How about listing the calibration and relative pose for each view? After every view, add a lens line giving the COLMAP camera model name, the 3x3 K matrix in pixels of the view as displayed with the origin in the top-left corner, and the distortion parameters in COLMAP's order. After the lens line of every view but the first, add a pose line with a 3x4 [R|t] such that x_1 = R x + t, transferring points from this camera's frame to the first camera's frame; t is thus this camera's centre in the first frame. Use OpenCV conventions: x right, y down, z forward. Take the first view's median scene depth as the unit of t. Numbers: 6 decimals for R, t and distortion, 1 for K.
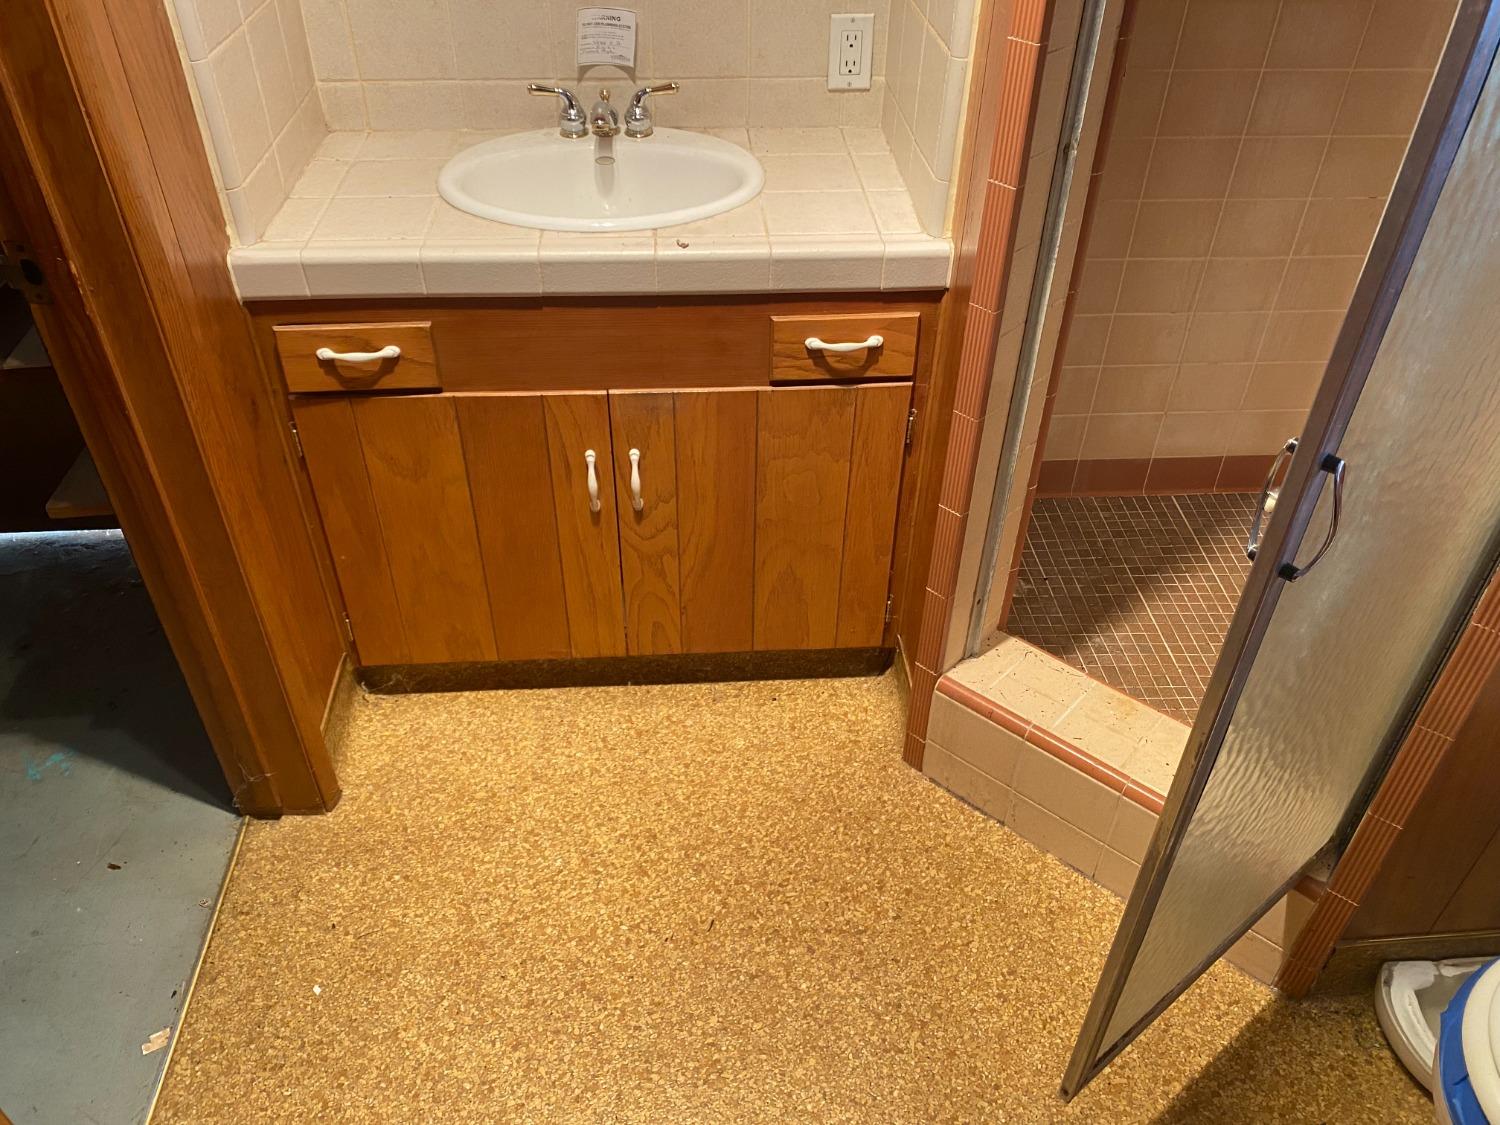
lens RADIAL K [[1145.7, 0, 750.0], [0, 1145.7, 562.5], [0, 0, 1]] dist [0.005001, -0.003727]
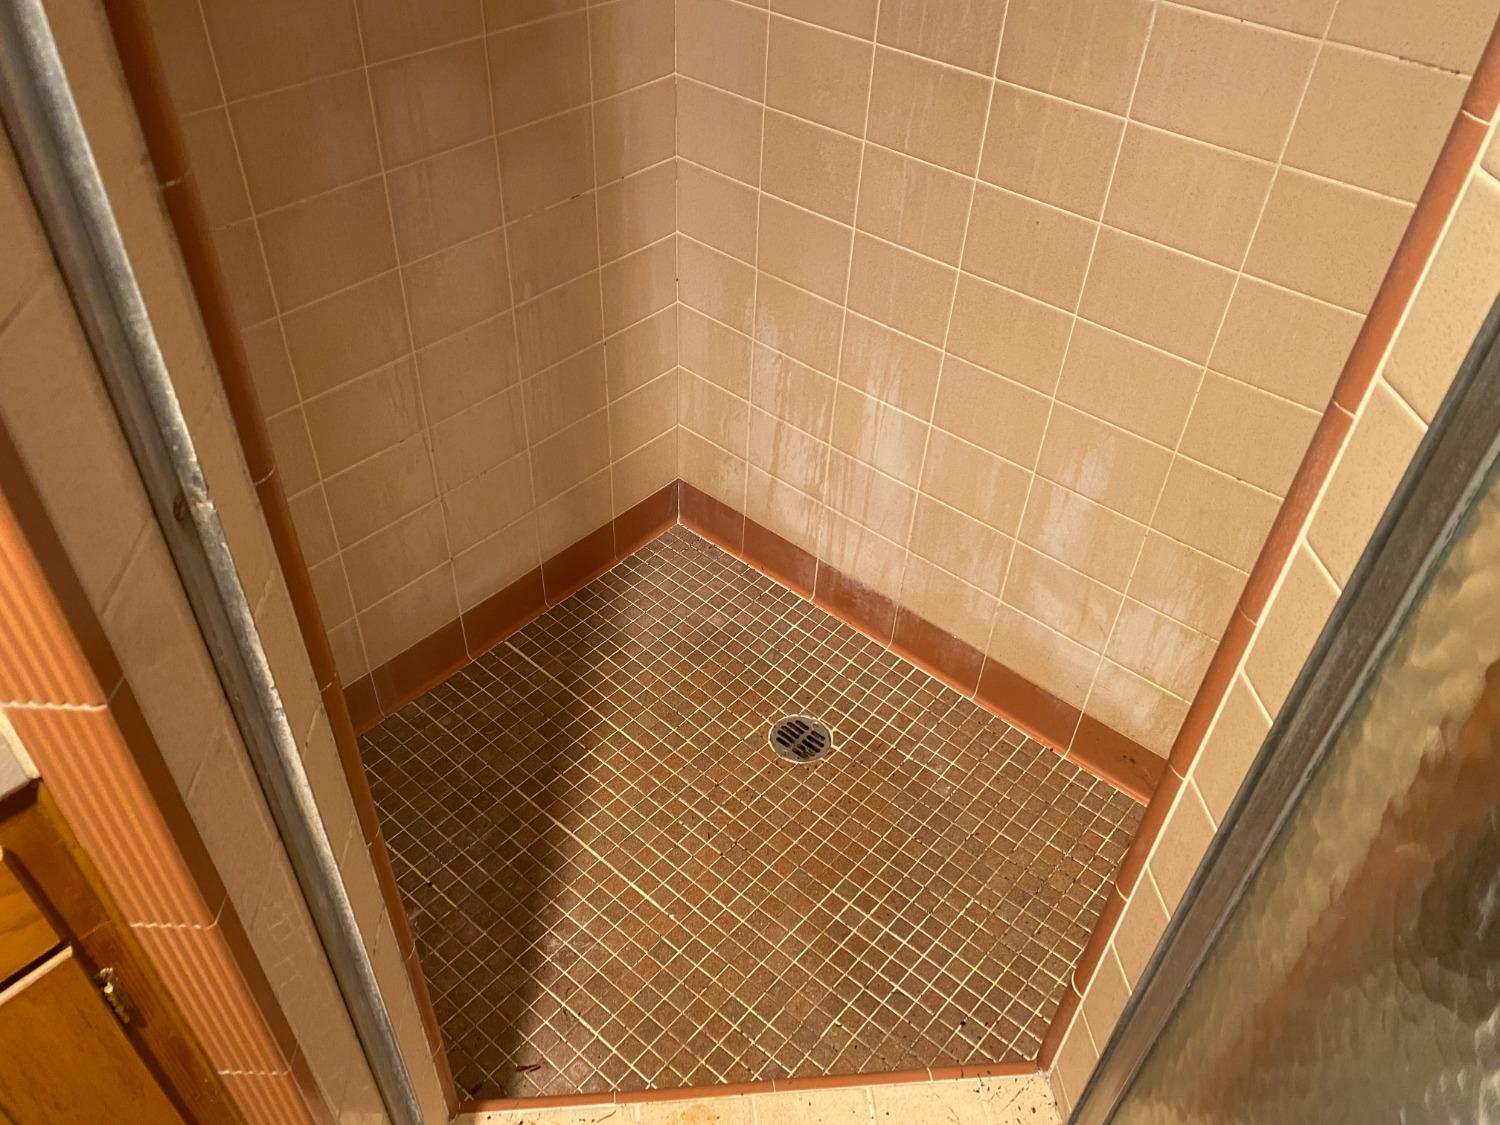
lens RADIAL K [[1145.7, 0, 750.0], [0, 1145.7, 562.5], [0, 0, 1]] dist [0.005001, -0.003727]
pose [[0.695195, -0.465989, 0.547319, 0.120226], [0.427413, 0.880162, 0.206479, -0.213293], [-0.577946, 0.090388, 0.811054, 0.371439]]
